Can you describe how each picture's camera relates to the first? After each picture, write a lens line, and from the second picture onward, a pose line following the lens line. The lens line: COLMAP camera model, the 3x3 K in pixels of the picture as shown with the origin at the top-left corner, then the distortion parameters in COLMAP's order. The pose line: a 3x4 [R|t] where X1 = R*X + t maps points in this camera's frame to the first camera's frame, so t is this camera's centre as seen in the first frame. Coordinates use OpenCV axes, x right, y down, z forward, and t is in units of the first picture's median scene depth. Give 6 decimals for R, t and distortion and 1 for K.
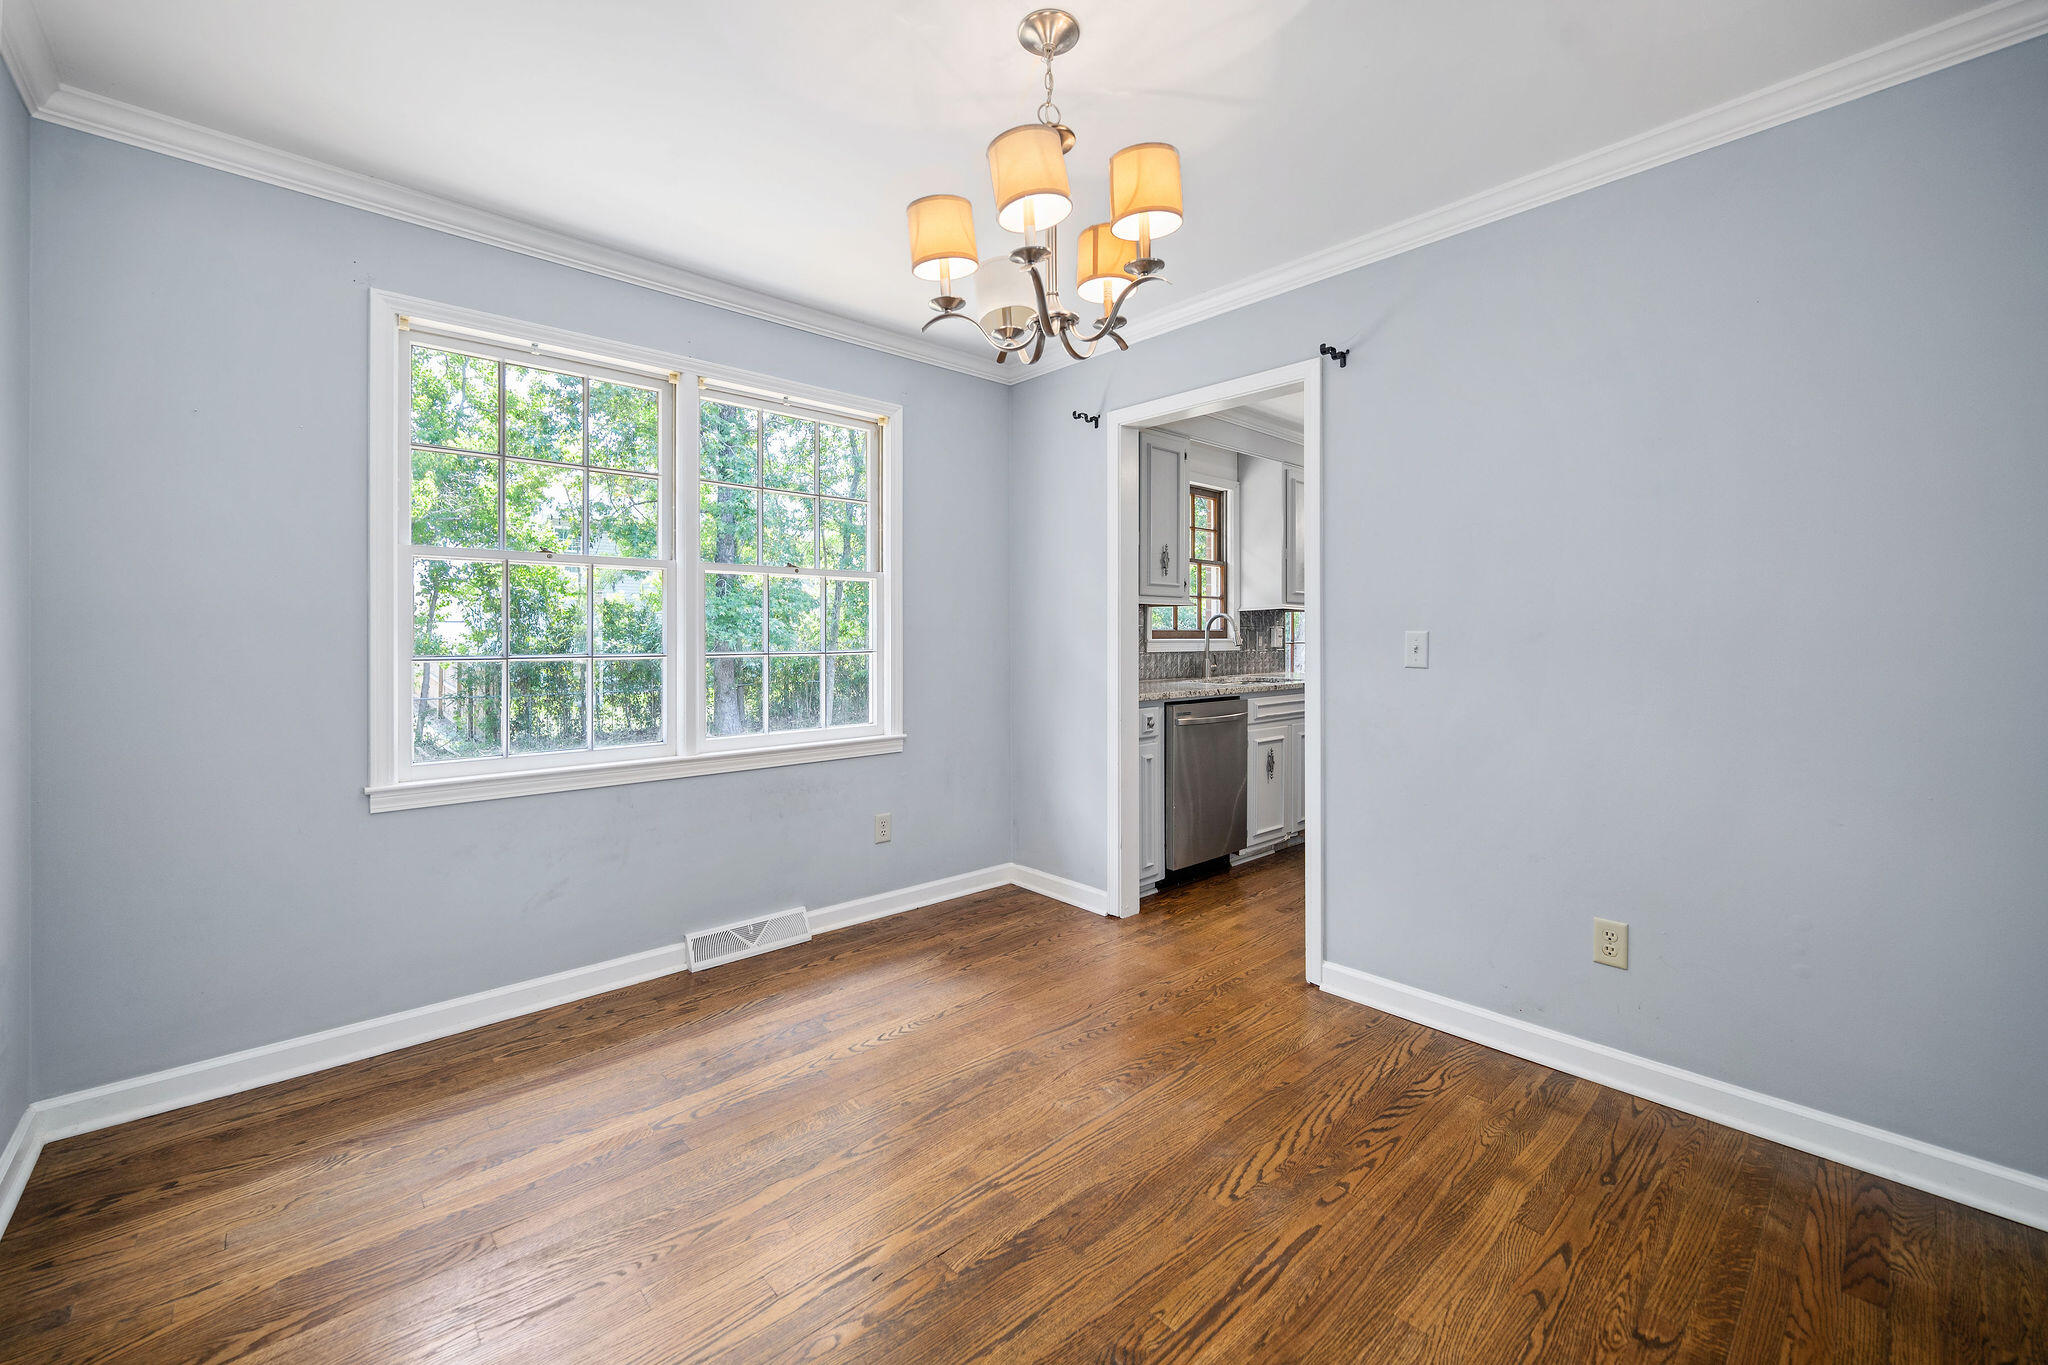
lens RADIAL K [[830.1, 0, 1021.9], [0, 830.1, 640.4], [0, 0, 1]] dist [0.002247, 0.000286]
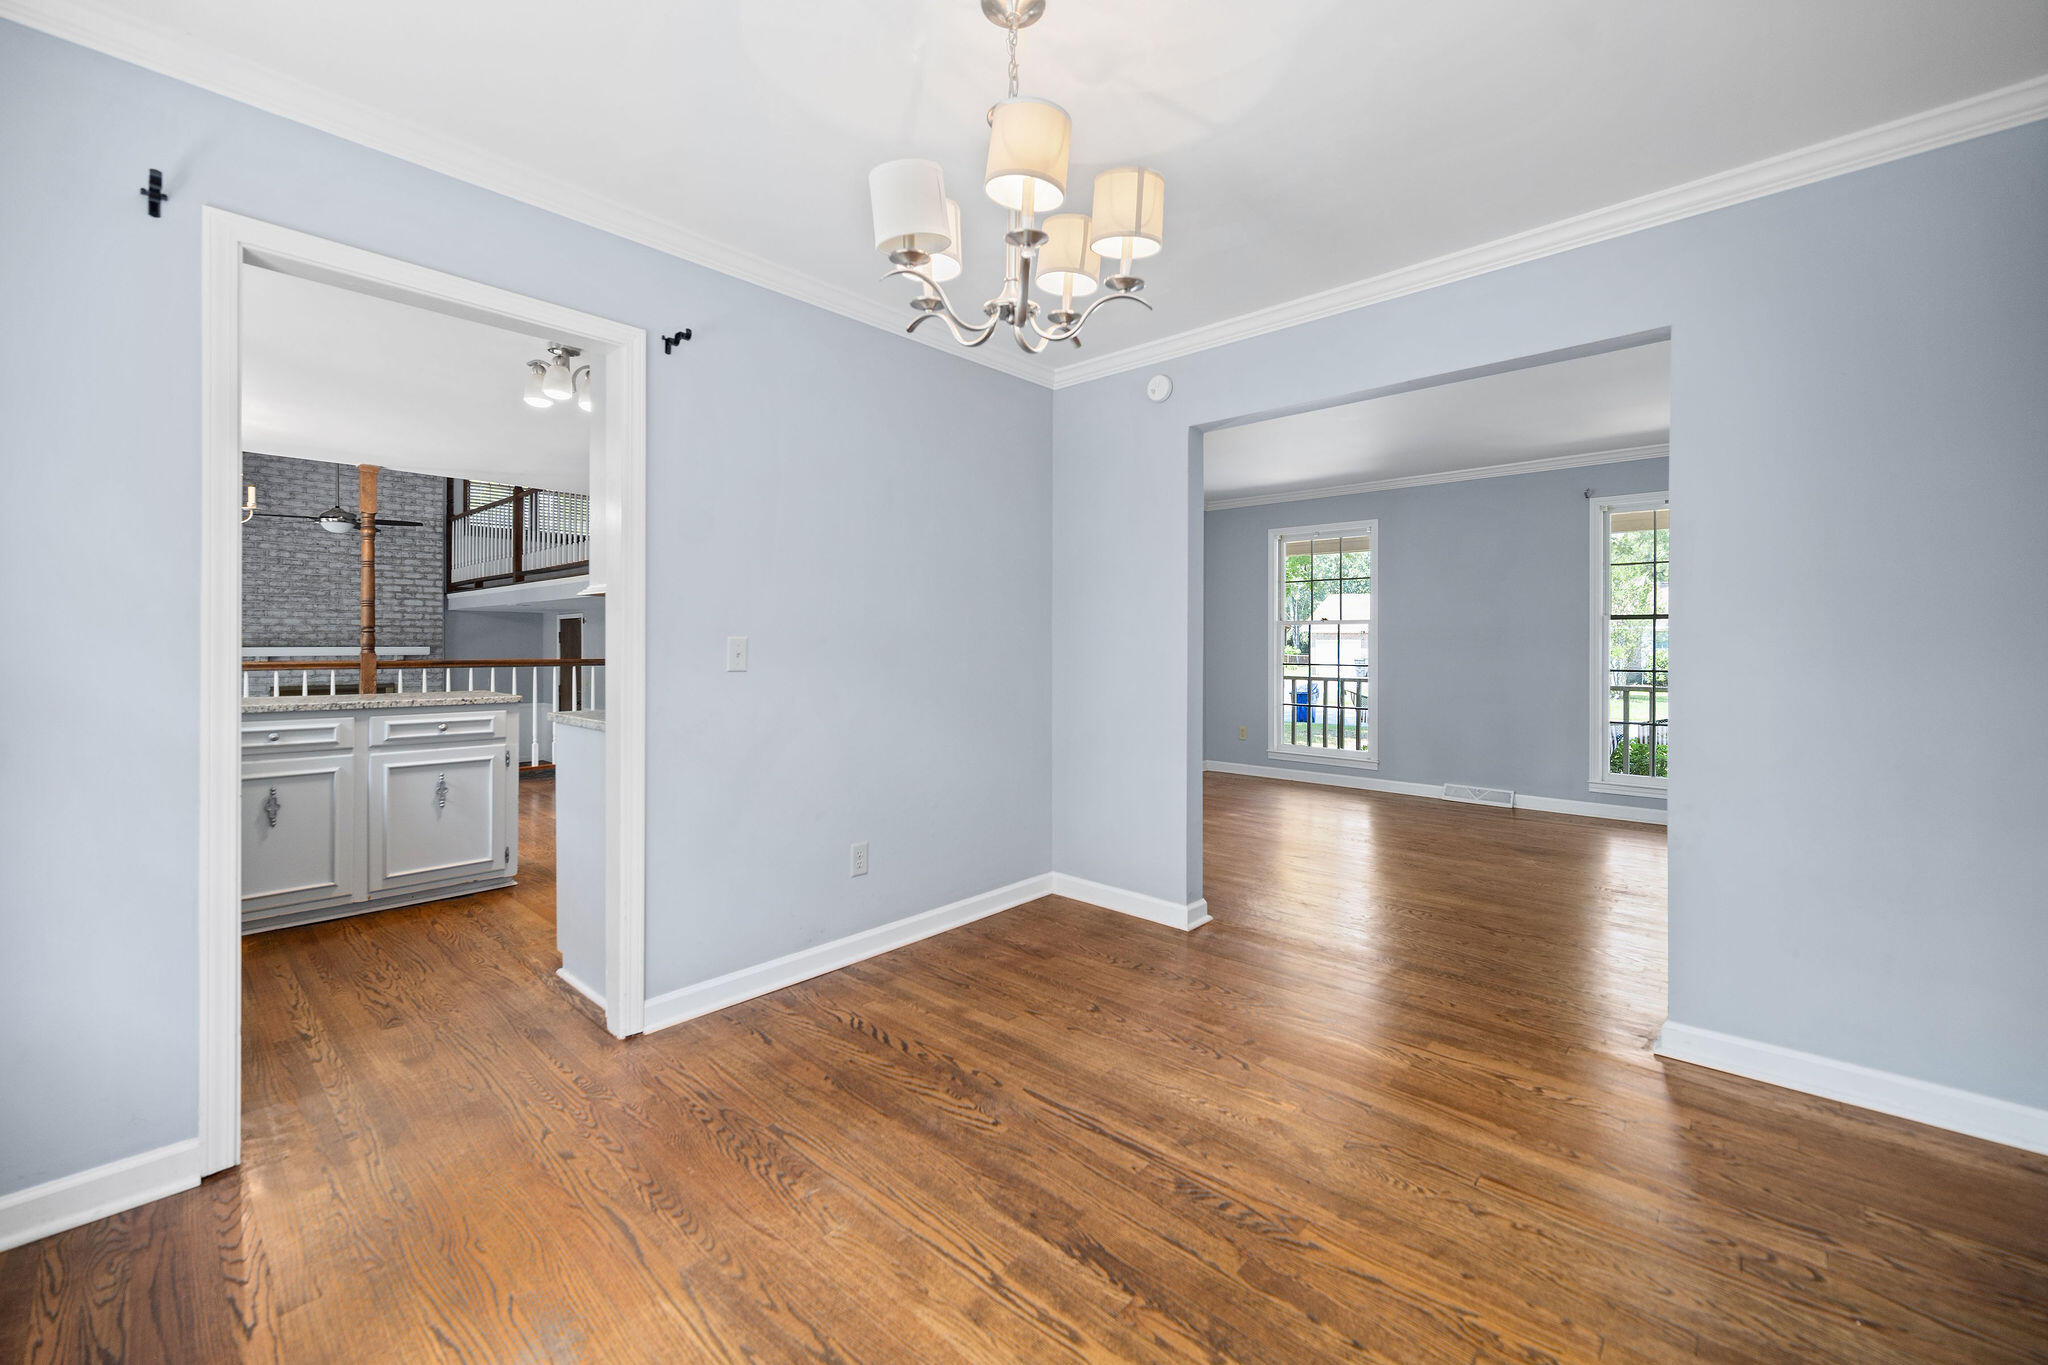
lens RADIAL K [[830.1, 0, 1021.9], [0, 830.1, 640.4], [0, 0, 1]] dist [0.002247, 0.000286]
pose [[-0.097685, 0.007232, 0.995191, -0.852384], [0.001348, 0.999974, -0.007134, 0.002432], [-0.995216, 0.000645, -0.097693, 1.008050]]
